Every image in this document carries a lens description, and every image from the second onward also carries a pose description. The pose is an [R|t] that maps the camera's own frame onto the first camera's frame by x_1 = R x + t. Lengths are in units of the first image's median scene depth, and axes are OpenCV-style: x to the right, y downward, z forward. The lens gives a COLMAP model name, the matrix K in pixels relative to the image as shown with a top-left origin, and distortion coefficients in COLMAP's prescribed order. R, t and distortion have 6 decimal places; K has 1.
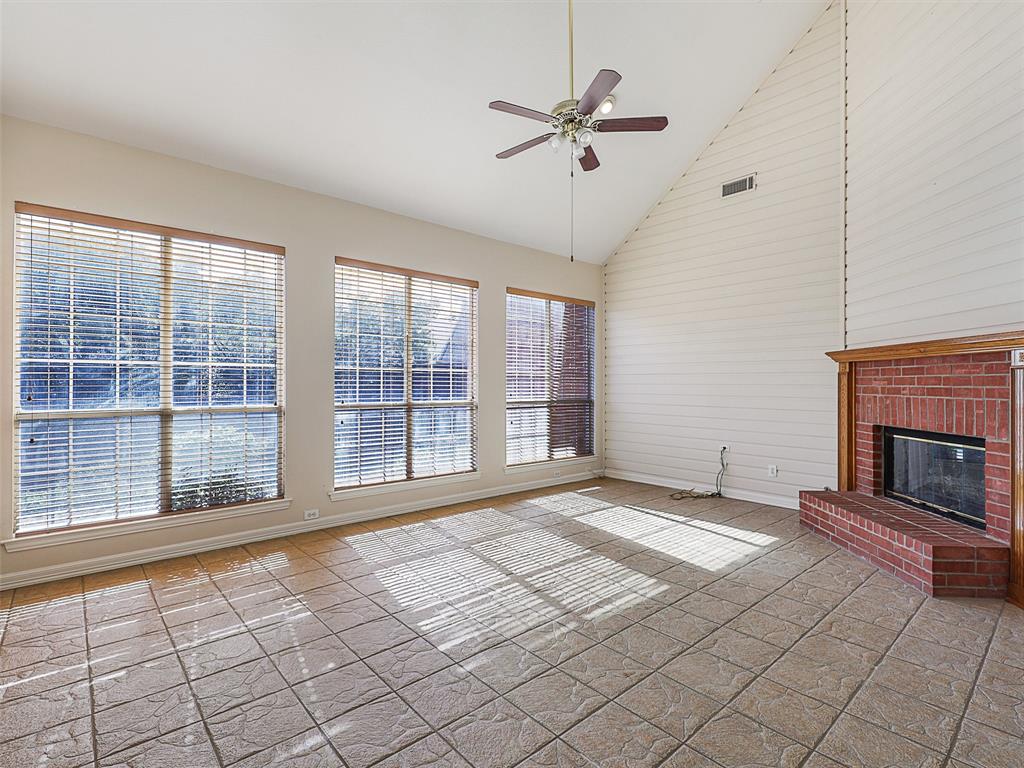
lens RADIAL K [[459.0, 0, 512.0], [0, 459.0, 384.0], [0, 0, 1]] dist [0.003158, 0.000156]
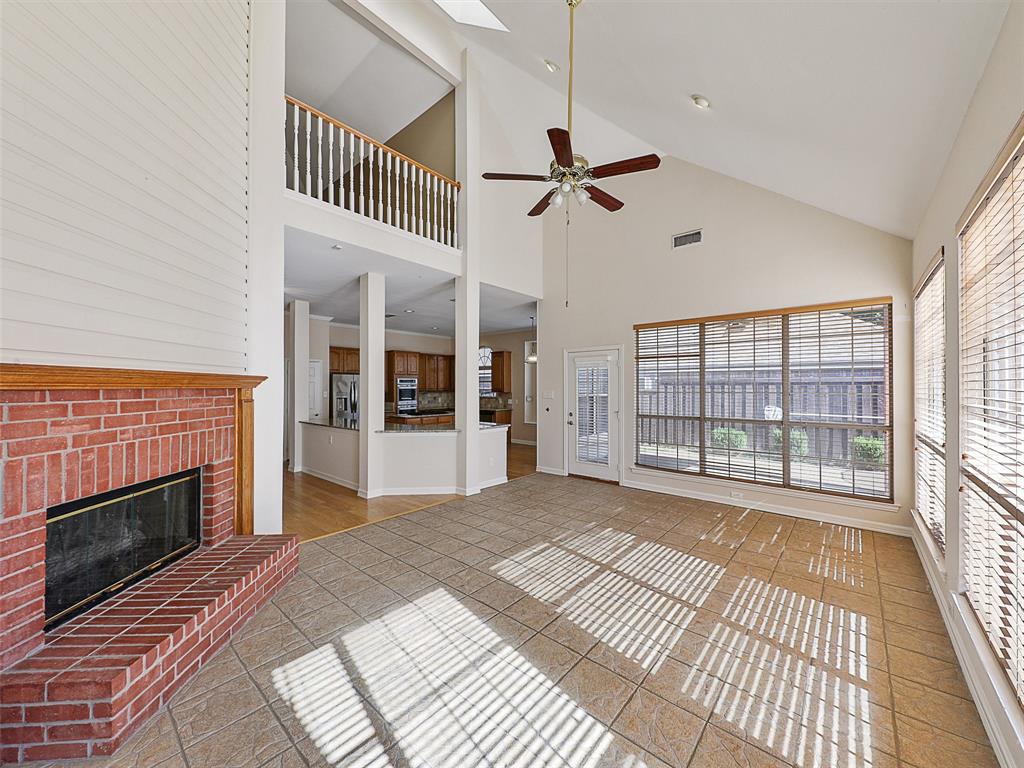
lens RADIAL K [[459.0, 0, 512.0], [0, 459.0, 384.0], [0, 0, 1]] dist [0.003158, 0.000156]
pose [[-0.987722, -0.003803, -0.156178, 0.450105], [-0.004140, 0.999990, 0.001834, -0.078883], [0.156170, 0.002458, -0.987727, 2.125443]]
